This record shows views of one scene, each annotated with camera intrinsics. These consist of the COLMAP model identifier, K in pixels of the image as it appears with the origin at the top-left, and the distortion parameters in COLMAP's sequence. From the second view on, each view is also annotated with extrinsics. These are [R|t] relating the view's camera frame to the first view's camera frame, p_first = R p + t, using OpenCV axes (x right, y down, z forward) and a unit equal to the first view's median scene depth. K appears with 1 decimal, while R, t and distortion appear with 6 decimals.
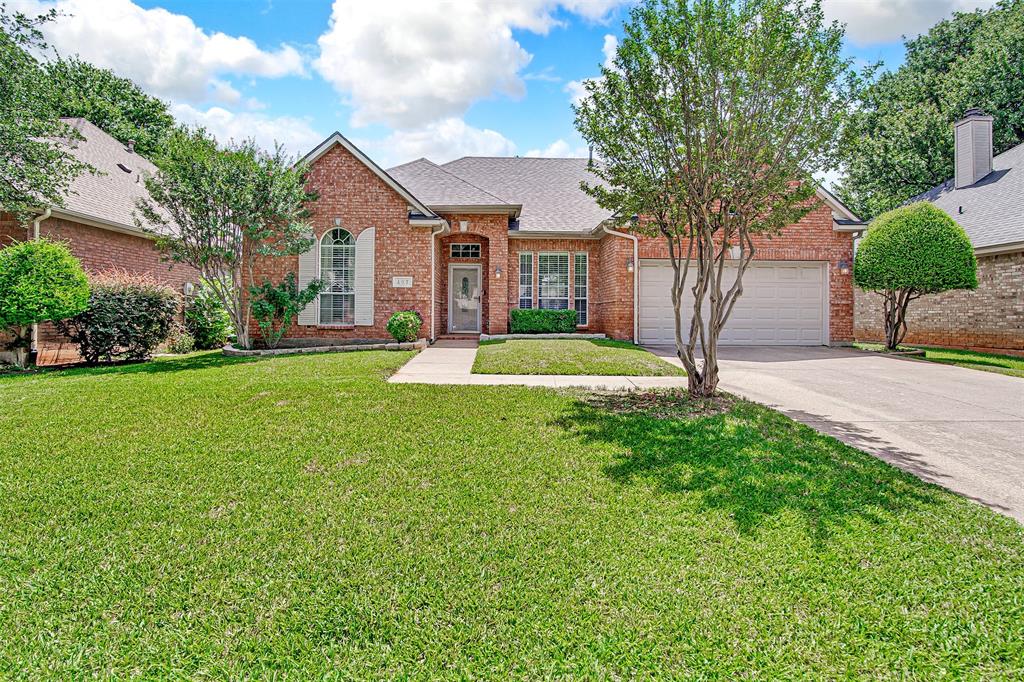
lens RADIAL K [[478.5, 0, 509.7], [0, 478.5, 332.6], [0, 0, 1]] dist [-0.009235, -0.000497]
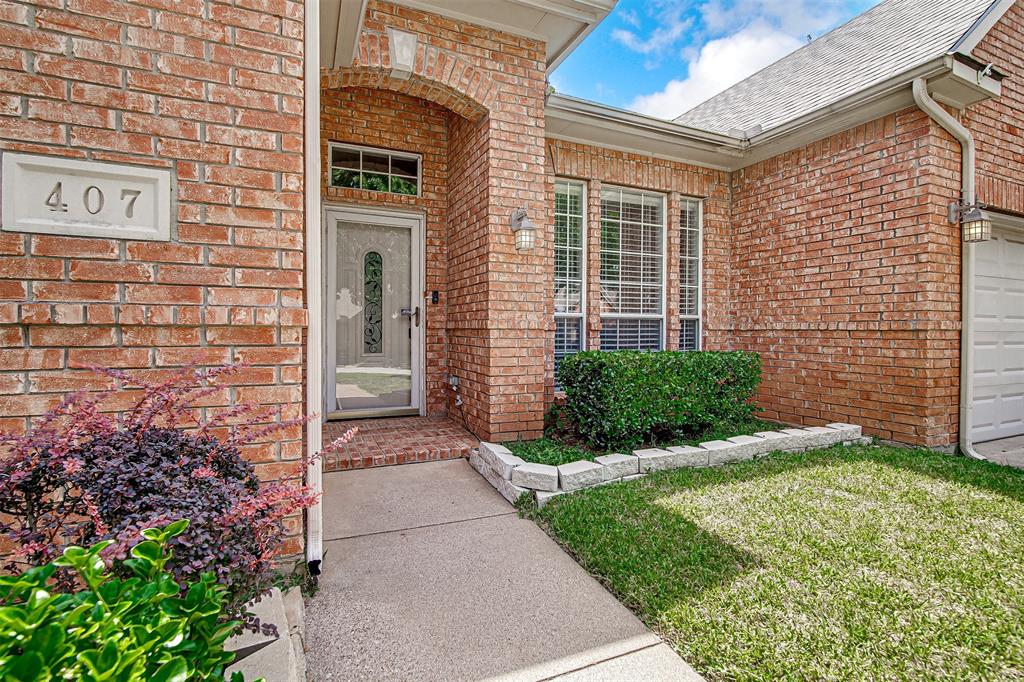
lens RADIAL K [[478.5, 0, 509.7], [0, 478.5, 332.6], [0, 0, 1]] dist [-0.009235, -0.000497]
pose [[0.928540, -0.015861, 0.370893, -0.142710], [0.029717, 0.999056, -0.031675, -0.051028], [-0.370041, 0.040434, 0.928135, 0.728458]]
